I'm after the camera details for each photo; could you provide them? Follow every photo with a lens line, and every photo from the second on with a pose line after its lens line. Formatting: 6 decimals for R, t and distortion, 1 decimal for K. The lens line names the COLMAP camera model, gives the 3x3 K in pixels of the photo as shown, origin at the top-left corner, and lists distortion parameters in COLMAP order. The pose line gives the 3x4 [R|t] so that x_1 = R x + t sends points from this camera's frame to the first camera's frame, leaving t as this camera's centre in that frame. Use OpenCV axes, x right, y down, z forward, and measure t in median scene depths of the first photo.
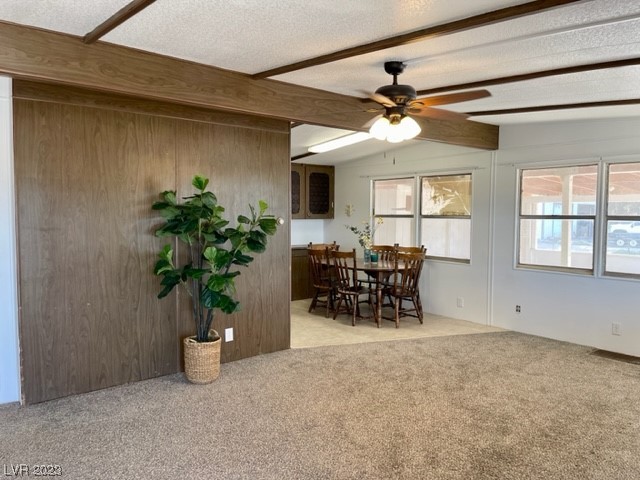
lens RADIAL K [[486.5, 0, 320.1], [0, 486.5, 239.4], [0, 0, 1]] dist [0.037102, -0.038855]
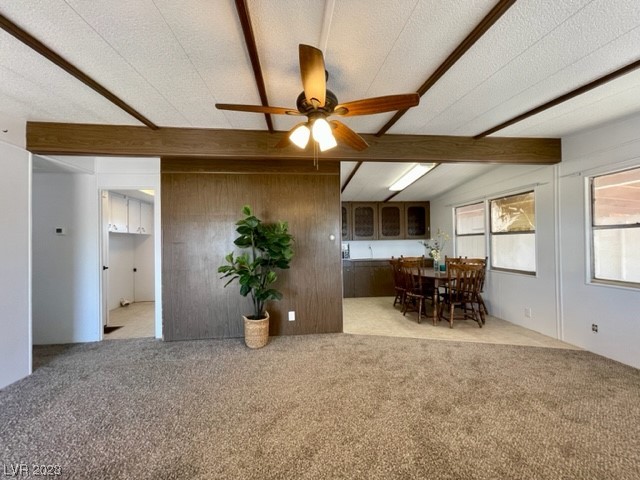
lens RADIAL K [[259.7, 0, 320.6], [0, 259.7, 240.7], [0, 0, 1]] dist [-0.003513, -0.000105]
pose [[0.836207, -0.024381, -0.547871, 0.283313], [-0.010235, 0.998144, -0.060040, 0.015641], [0.548318, 0.055813, 0.834405, 0.353783]]
